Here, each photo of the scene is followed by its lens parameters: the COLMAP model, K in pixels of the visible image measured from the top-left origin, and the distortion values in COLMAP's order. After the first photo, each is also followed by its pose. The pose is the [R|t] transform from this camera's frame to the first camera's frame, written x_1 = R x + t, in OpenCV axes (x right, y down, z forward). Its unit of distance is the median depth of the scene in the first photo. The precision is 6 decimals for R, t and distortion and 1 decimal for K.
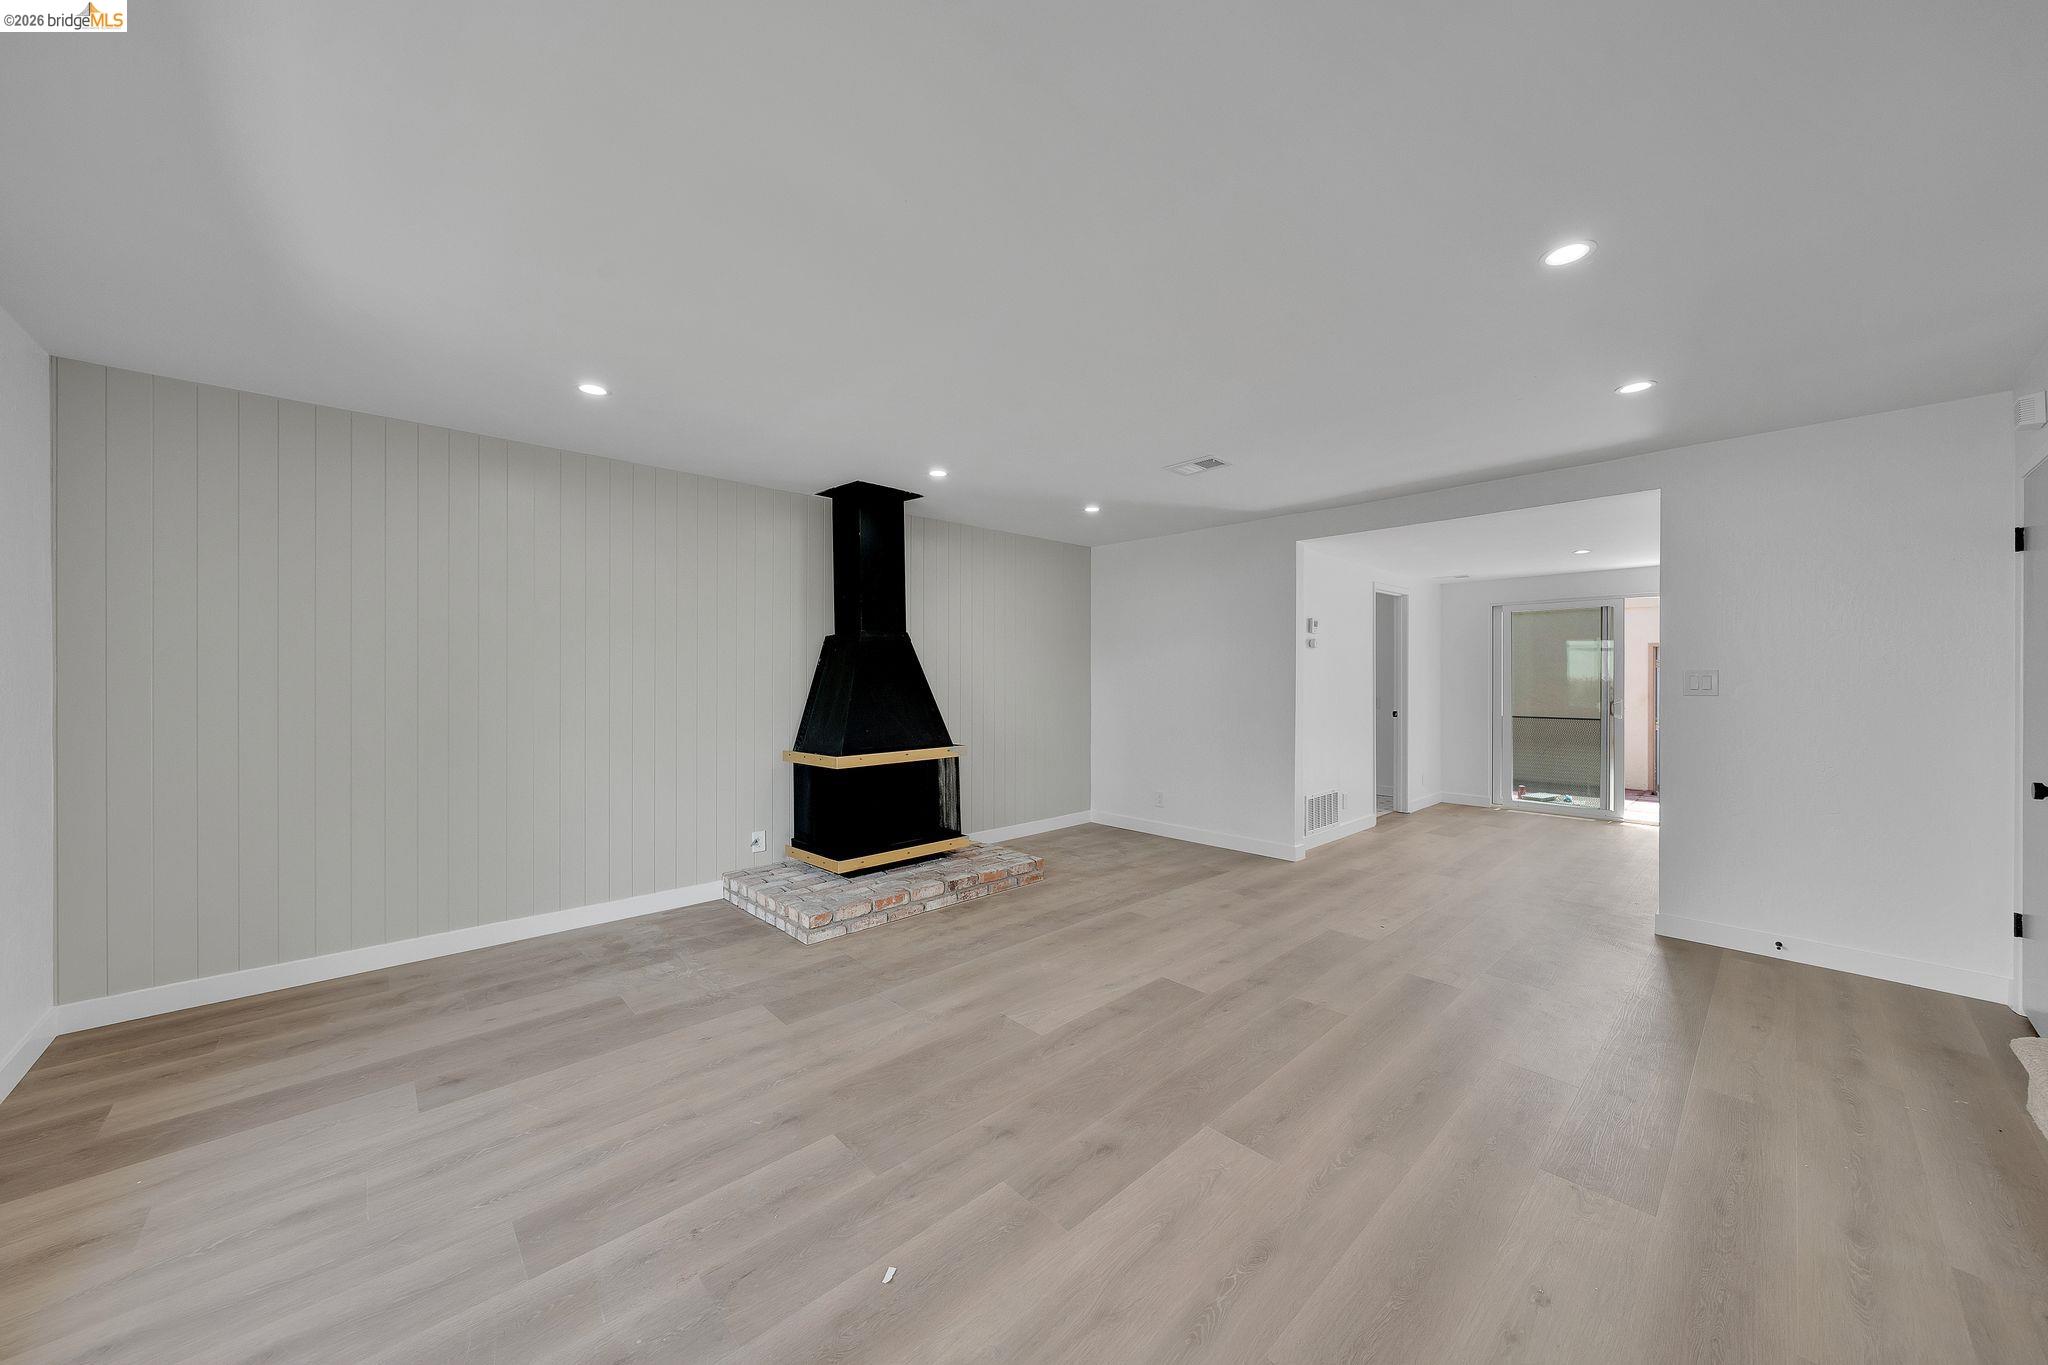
lens RADIAL K [[727.4, 0, 1004.8], [0, 727.4, 681.0], [0, 0, 1]] dist [-0.001114, -0.000145]
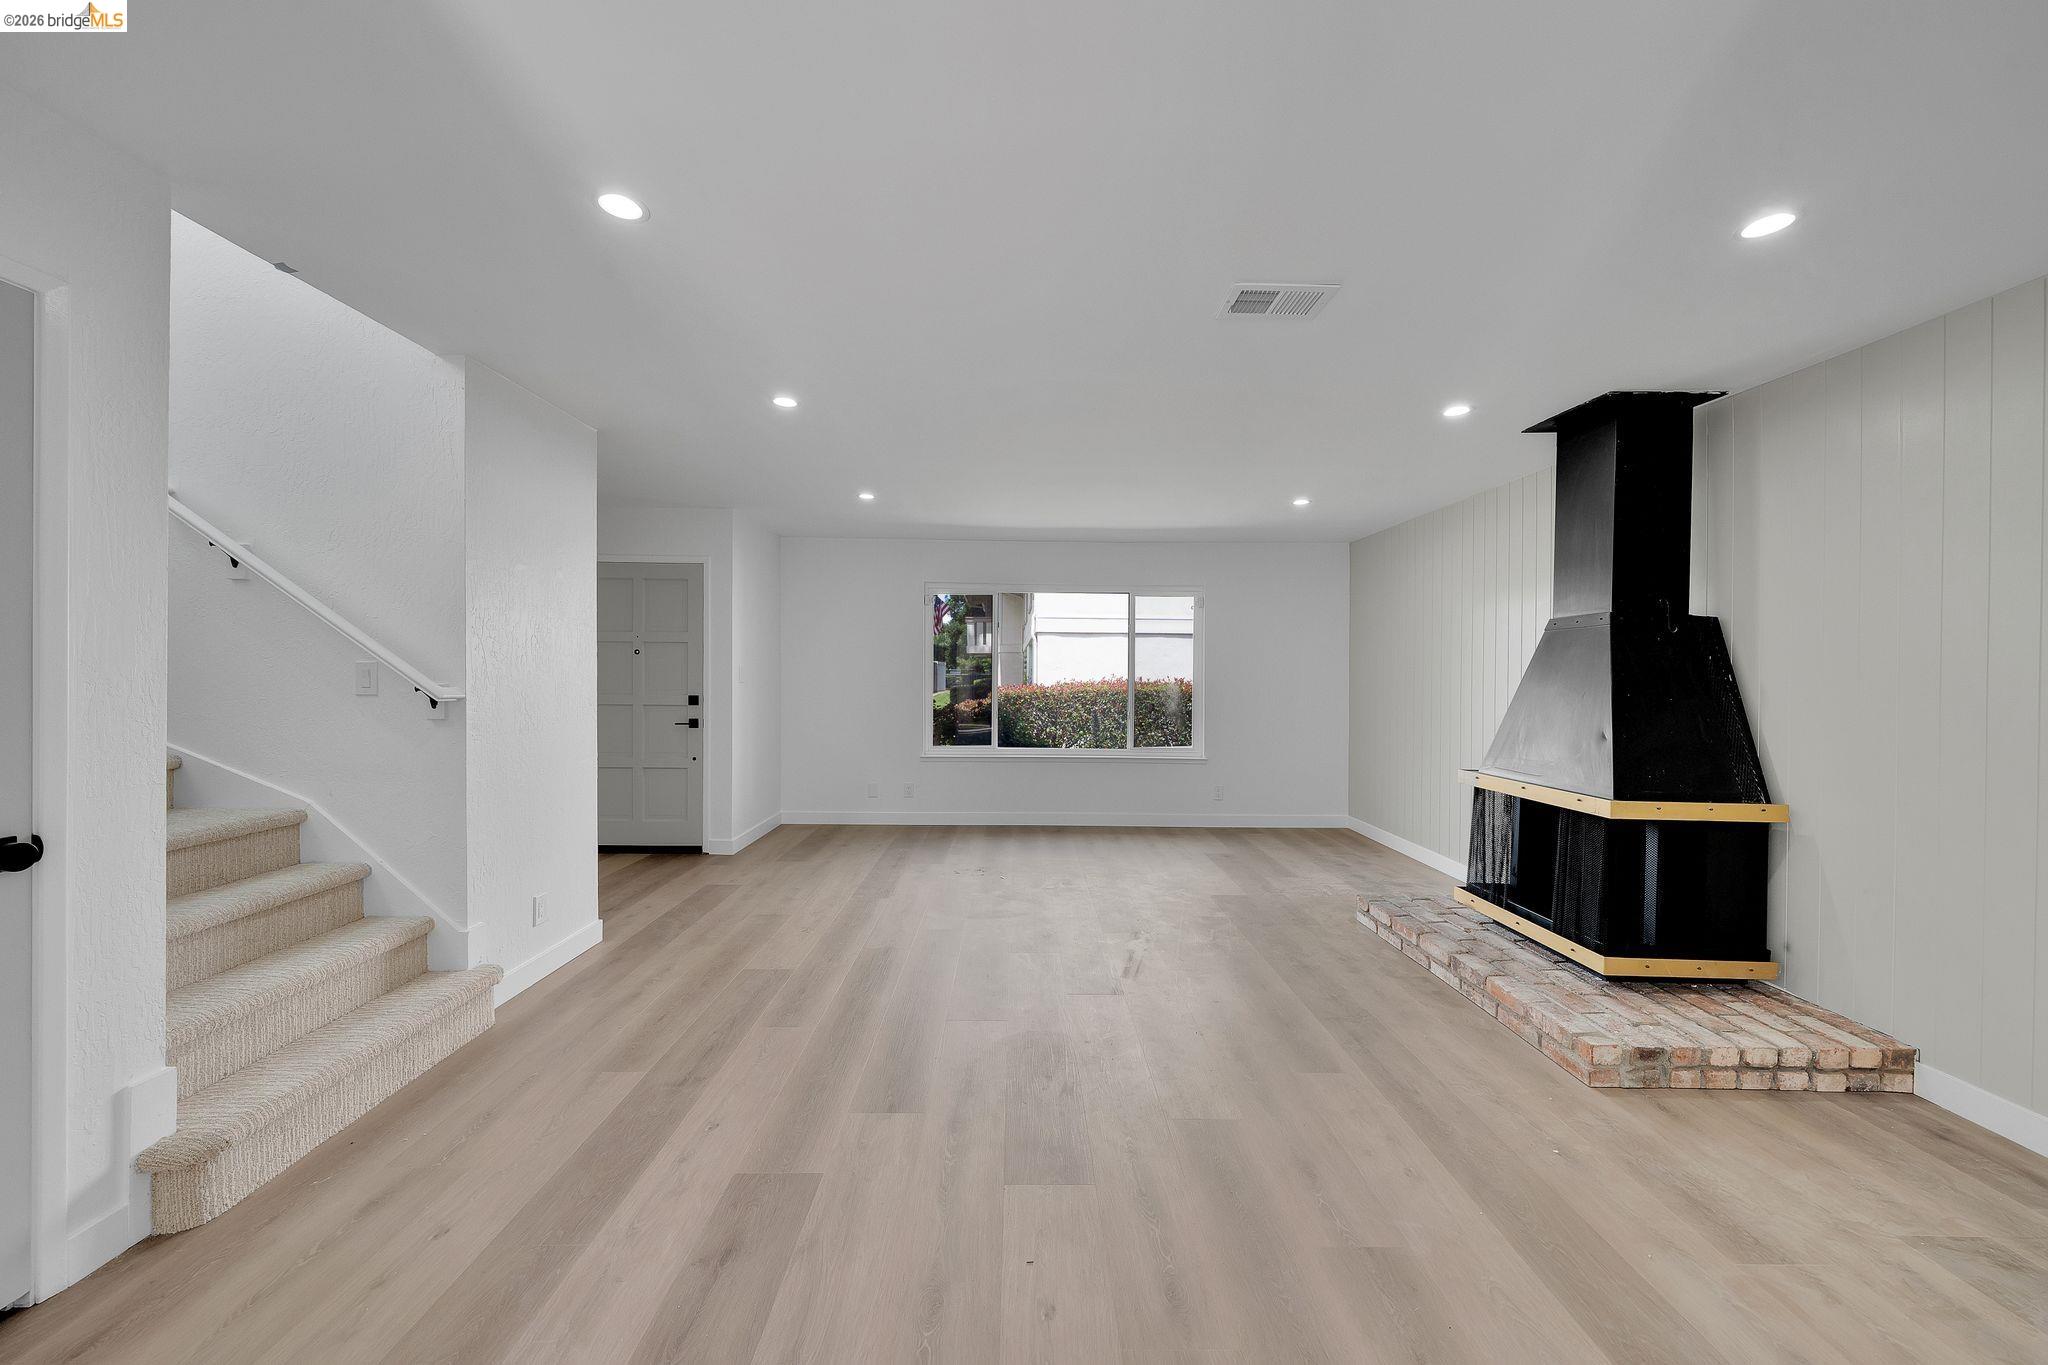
lens RADIAL K [[727.4, 0, 1004.8], [0, 727.4, 681.0], [0, 0, 1]] dist [-0.001114, -0.000145]
pose [[-0.679178, 0.001286, -0.733972, 0.934395], [-0.016731, 0.999711, 0.017235, -0.006321], [0.733783, 0.023986, -0.678961, 1.411726]]
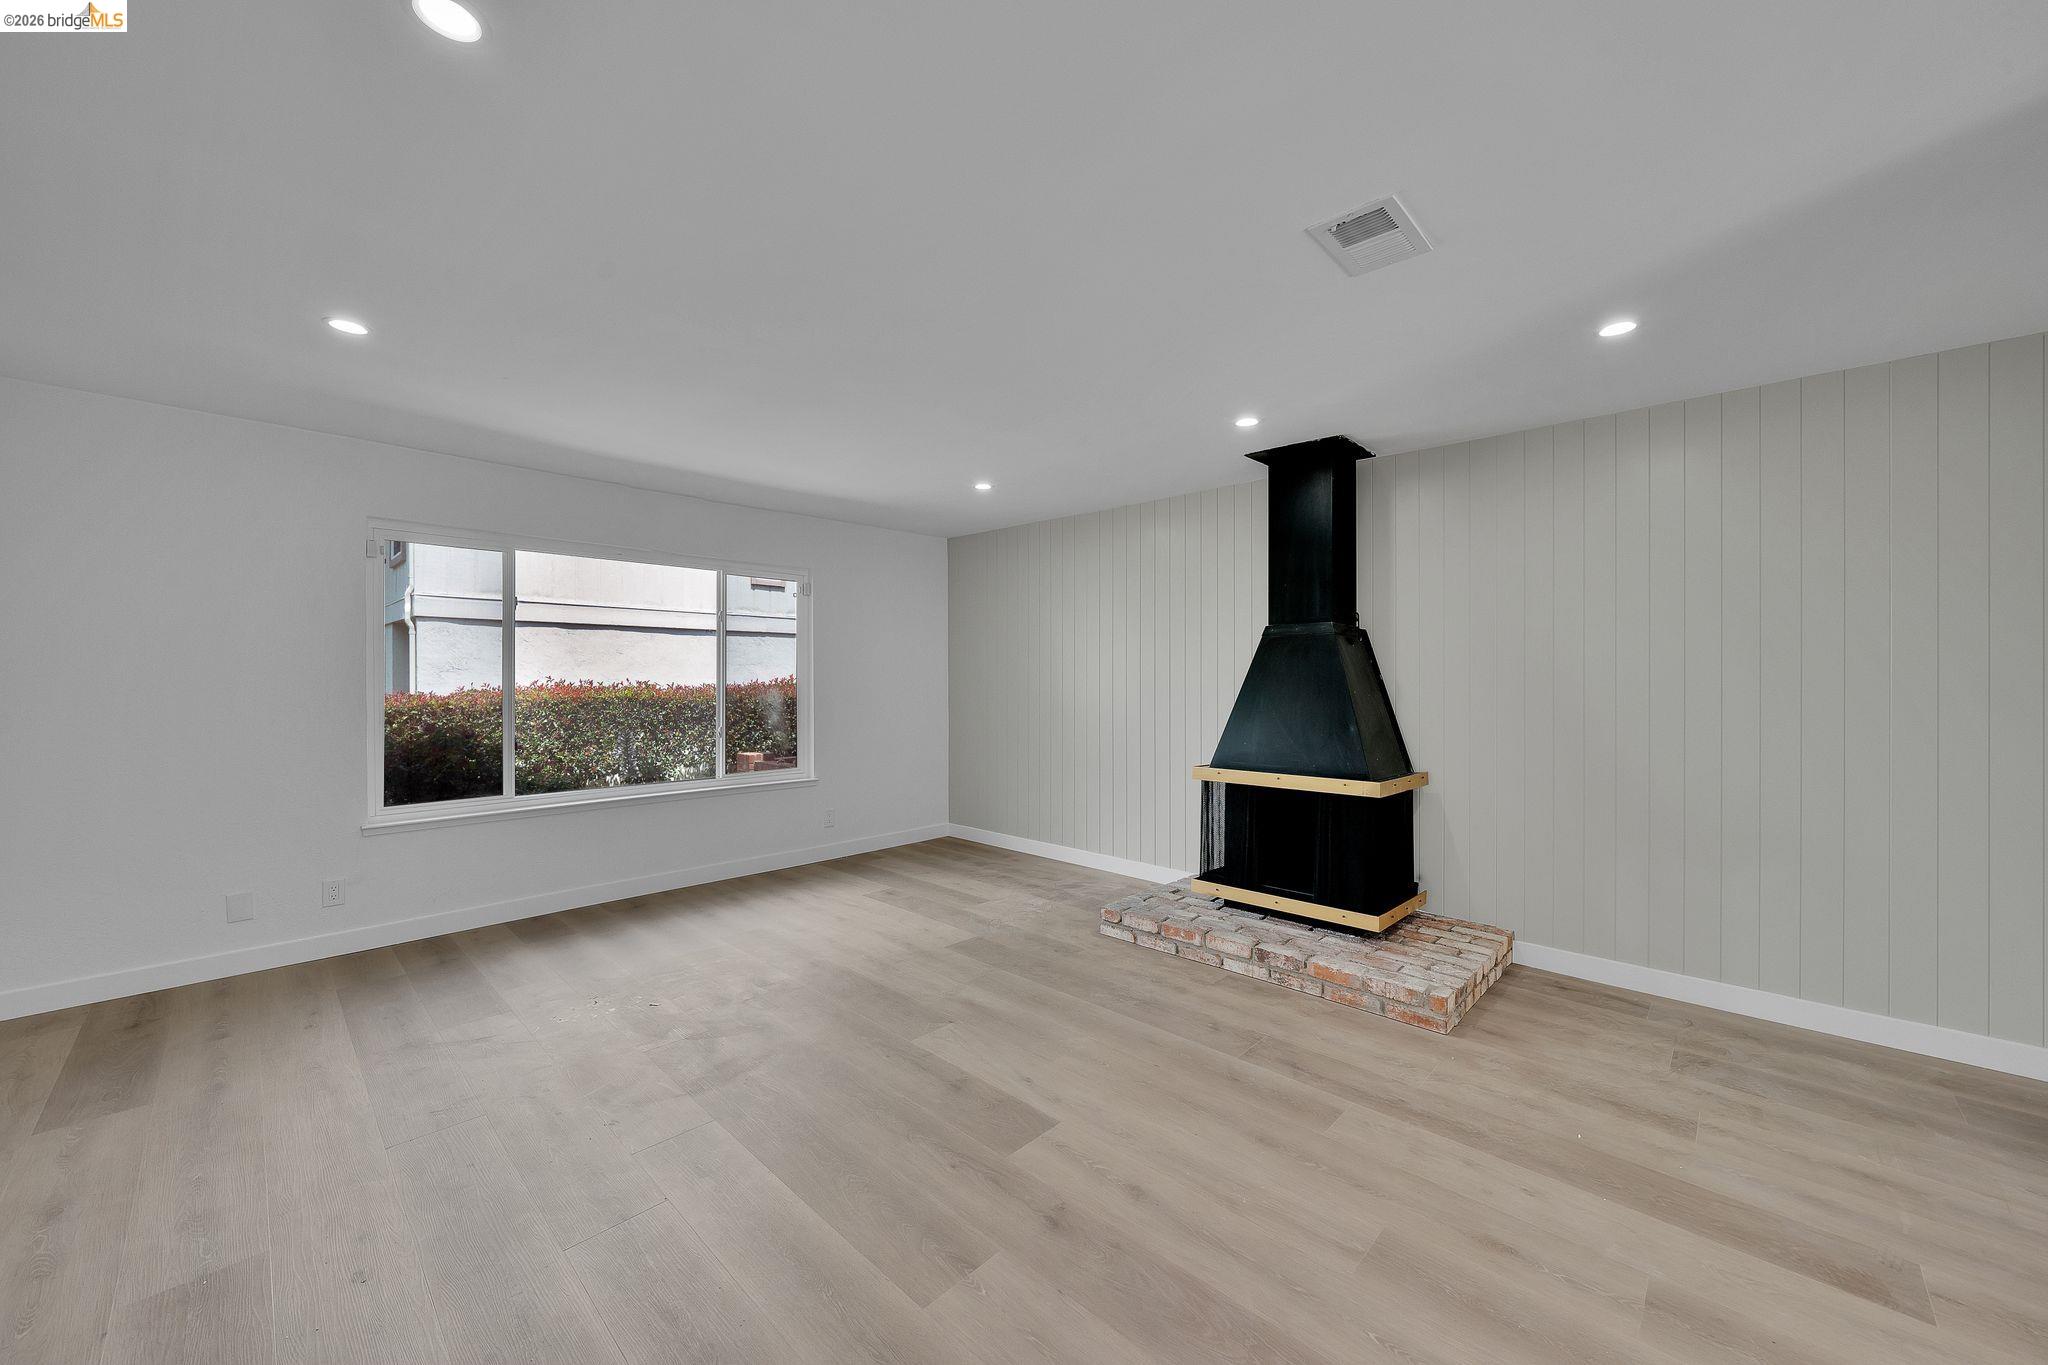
lens RADIAL K [[769.7, 0, 1019.1], [0, 769.7, 674.7], [0, 0, 1]] dist [-0.001143, -0.000189]
pose [[0.057119, -0.001185, -0.998367, 0.866571], [-0.010221, 0.999946, -0.001772, -0.005737], [0.998315, 0.010306, 0.057104, 0.856655]]
